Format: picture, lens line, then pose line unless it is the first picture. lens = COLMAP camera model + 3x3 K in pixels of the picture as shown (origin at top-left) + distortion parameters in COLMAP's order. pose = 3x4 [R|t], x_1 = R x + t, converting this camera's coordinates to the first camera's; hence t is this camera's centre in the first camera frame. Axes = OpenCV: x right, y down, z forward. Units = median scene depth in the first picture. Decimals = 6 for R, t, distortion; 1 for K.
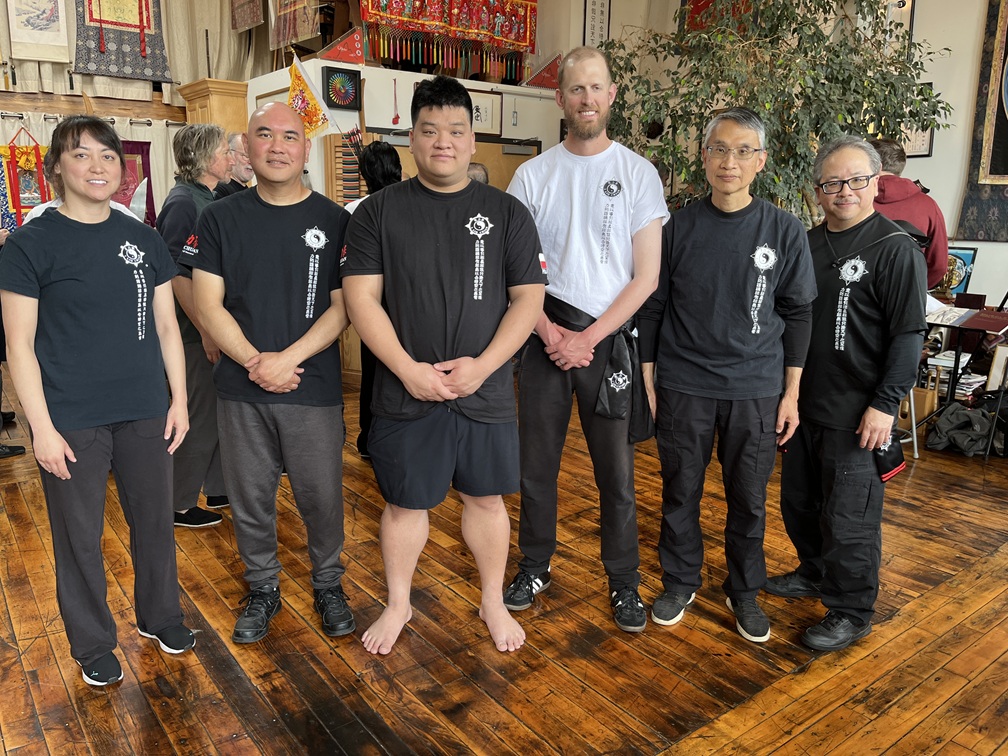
lens RADIAL K [[769.6, 0, 500.9], [0, 769.6, 380.4], [0, 0, 1]] dist [0.067074, -0.103862]
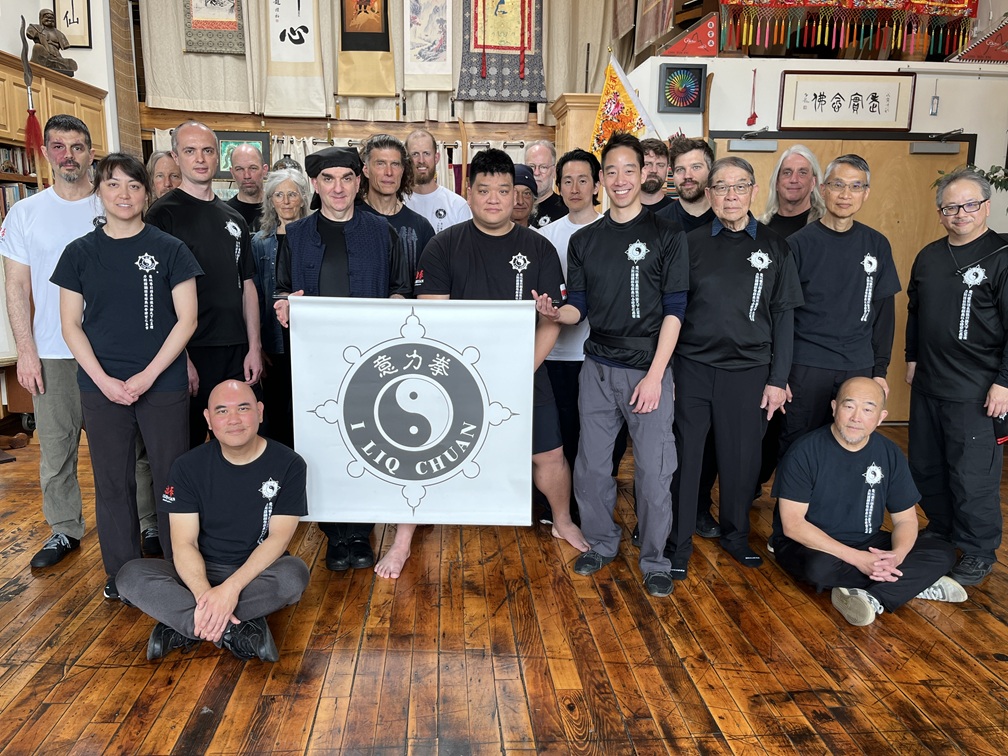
lens RADIAL K [[810.0, 0, 496.2], [0, 810.0, 377.4], [0, 0, 1]] dist [0.056156, -0.075898]
pose [[0.829080, 0.097405, -0.550581, 0.129805], [-0.119918, 0.992771, -0.004943, -0.030688], [0.546119, 0.070123, 0.834767, 0.150659]]
